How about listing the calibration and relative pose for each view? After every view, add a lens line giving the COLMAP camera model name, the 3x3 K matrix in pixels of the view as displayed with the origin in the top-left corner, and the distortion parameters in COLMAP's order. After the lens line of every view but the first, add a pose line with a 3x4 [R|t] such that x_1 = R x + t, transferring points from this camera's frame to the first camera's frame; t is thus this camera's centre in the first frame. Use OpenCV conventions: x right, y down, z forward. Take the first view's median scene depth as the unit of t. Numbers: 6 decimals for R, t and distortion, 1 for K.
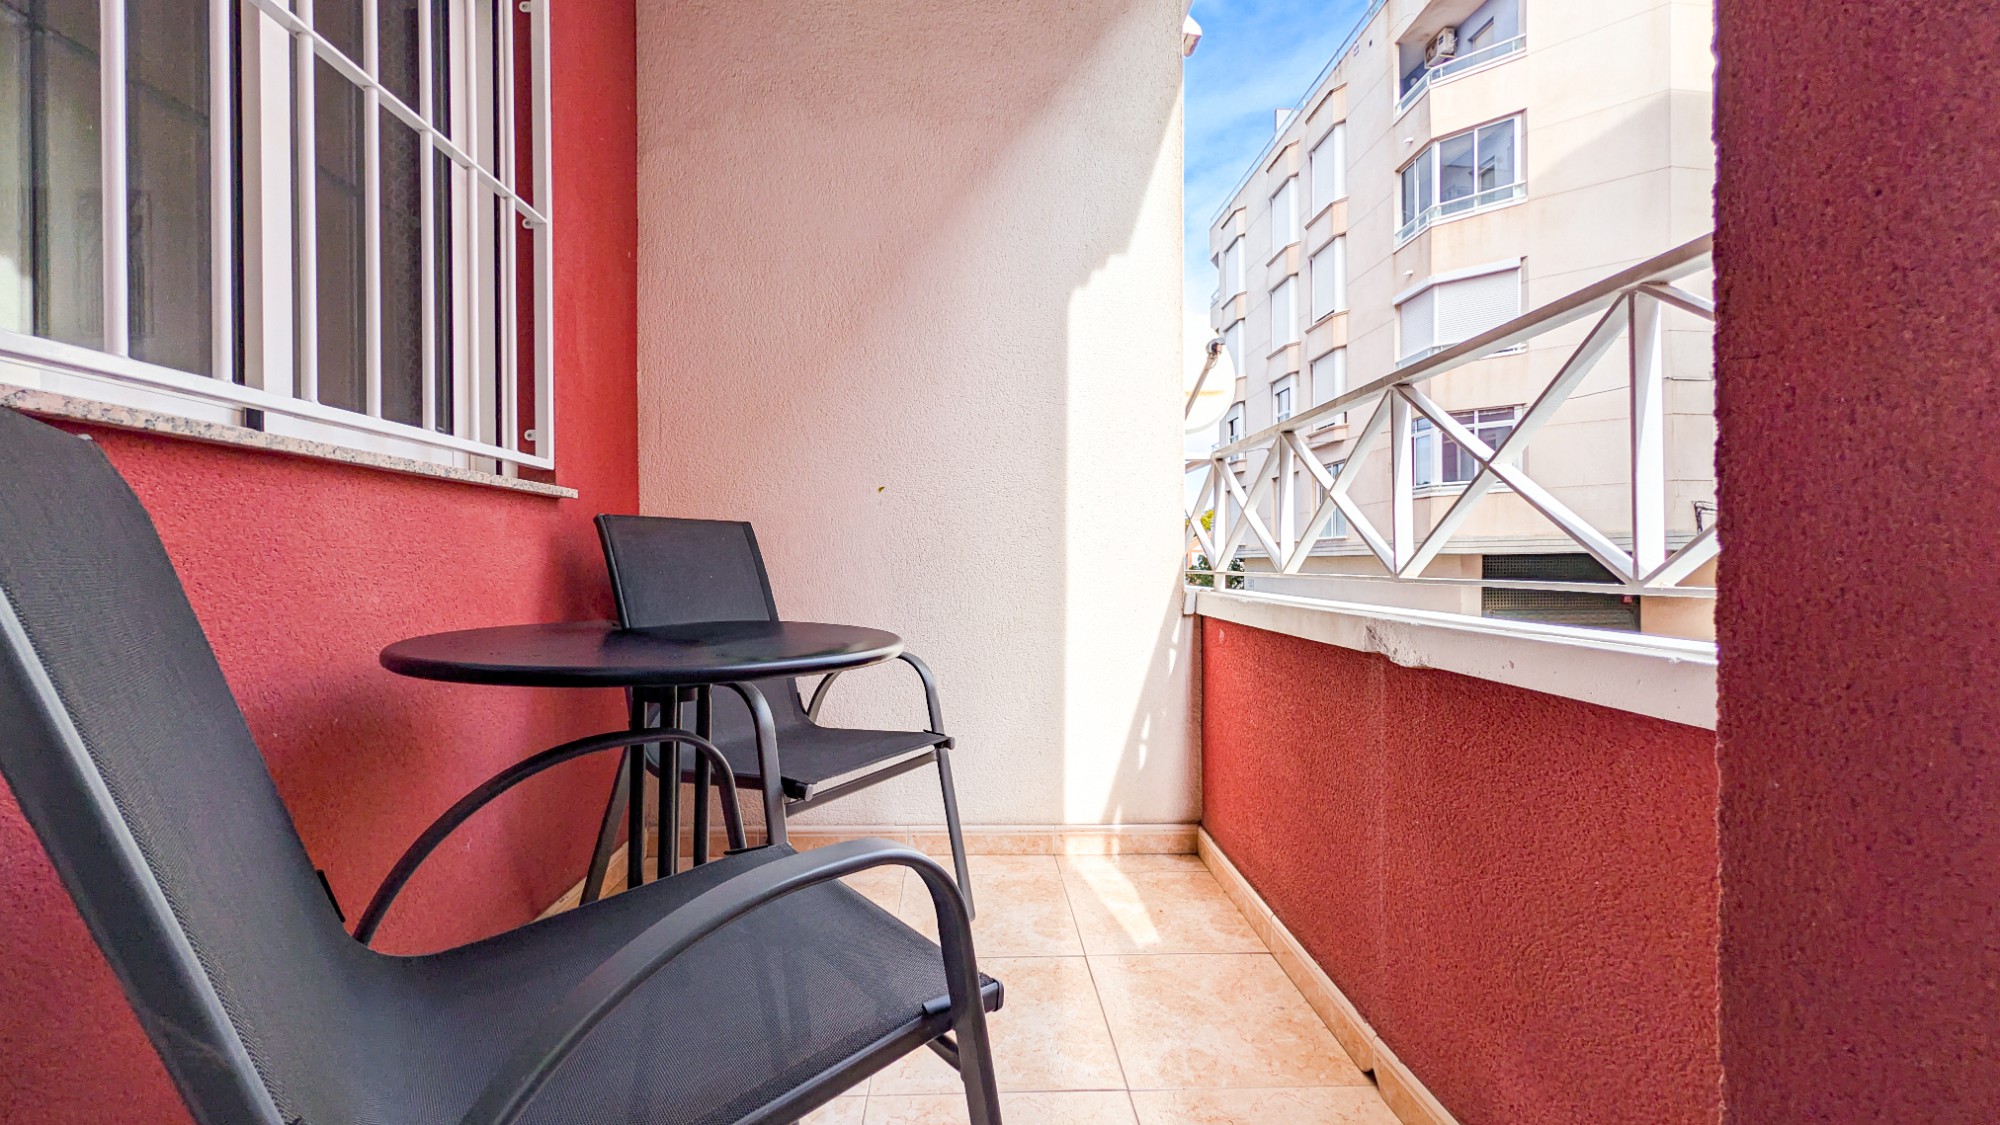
lens RADIAL K [[761.0, 0, 998.3], [0, 761.0, 566.5], [0, 0, 1]] dist [-0.000522, 0.000055]
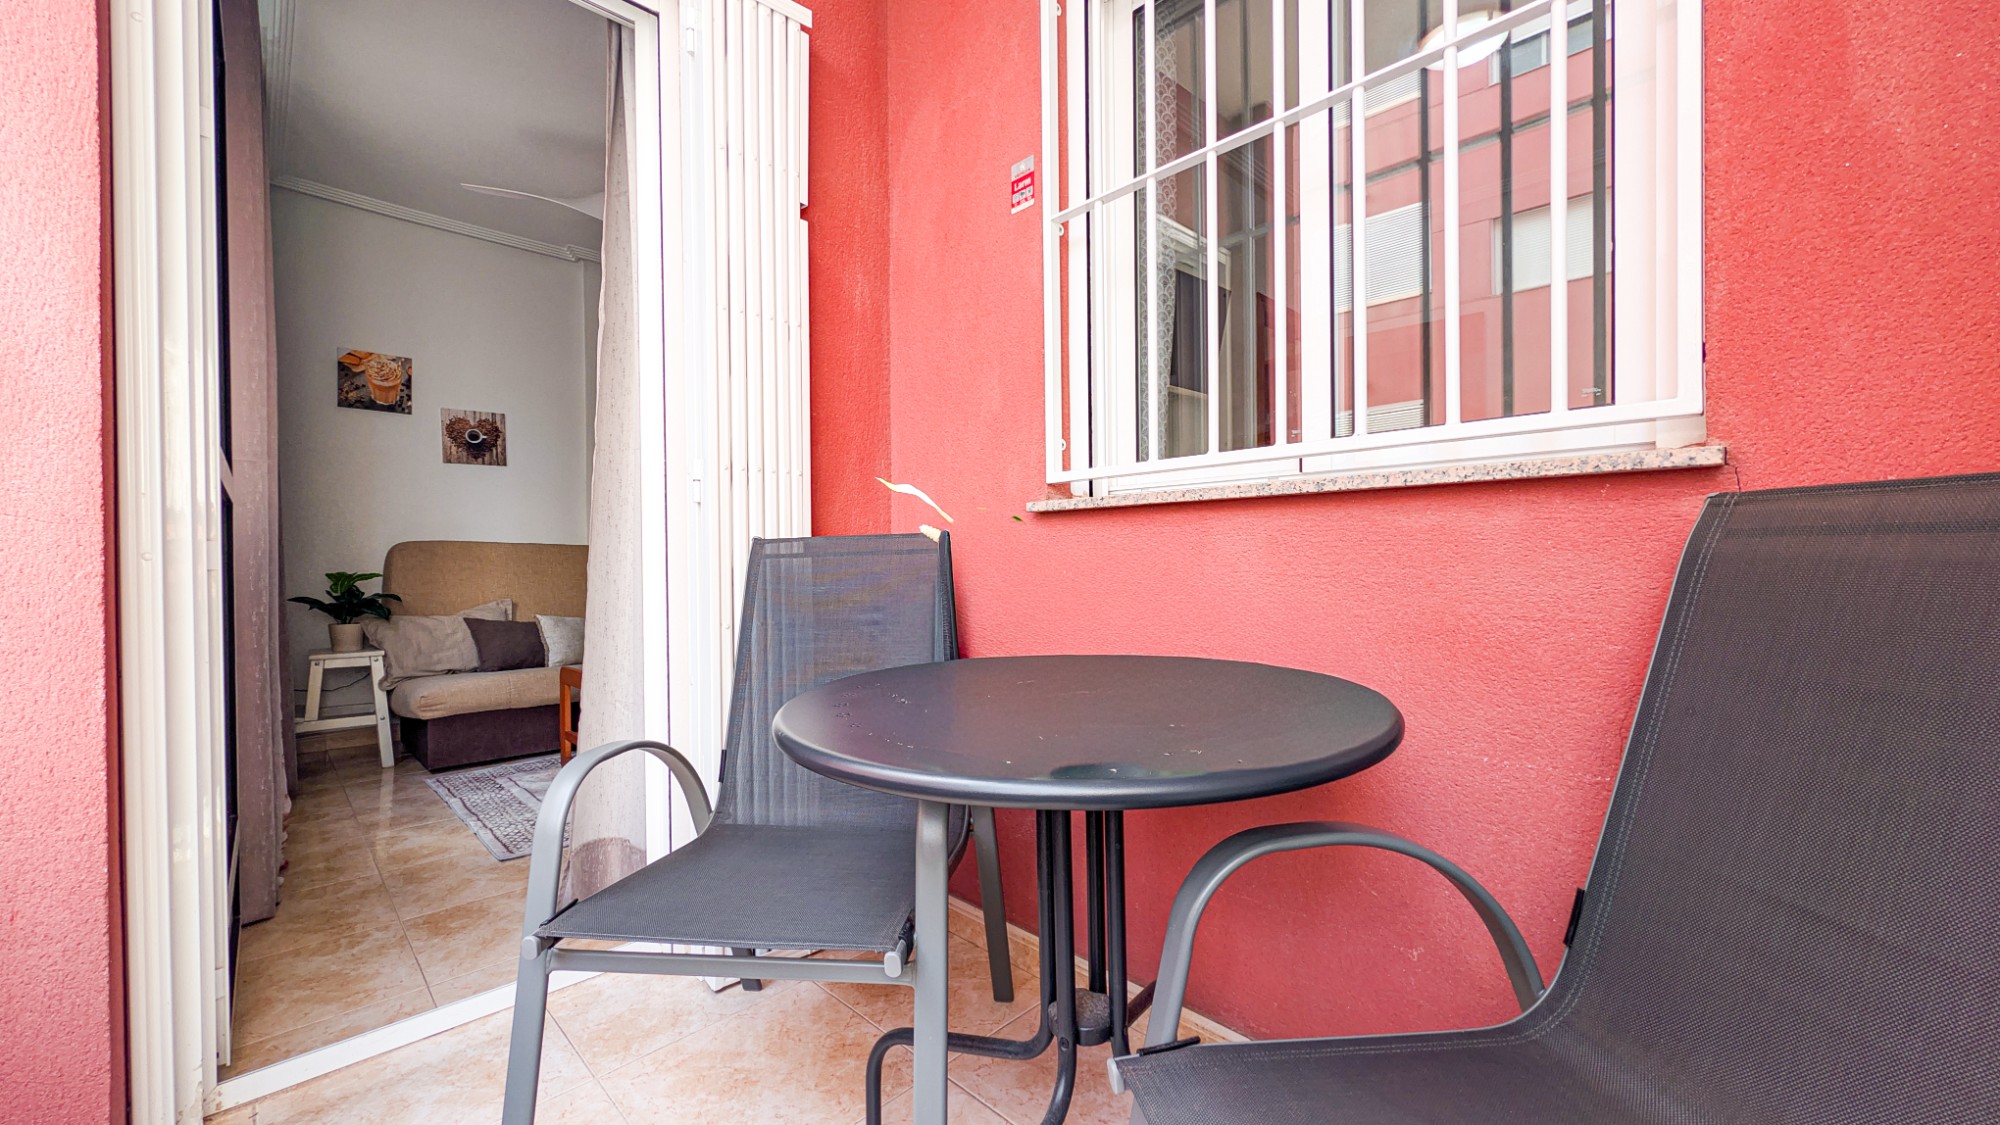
lens RADIAL K [[761.0, 0, 998.3], [0, 761.0, 566.5], [0, 0, 1]] dist [-0.000522, 0.000055]
pose [[-0.735028, -0.069885, -0.674425, 0.074359], [-0.050770, 0.997554, -0.048037, 0.020271], [0.676133, -0.001068, -0.736779, 1.576511]]
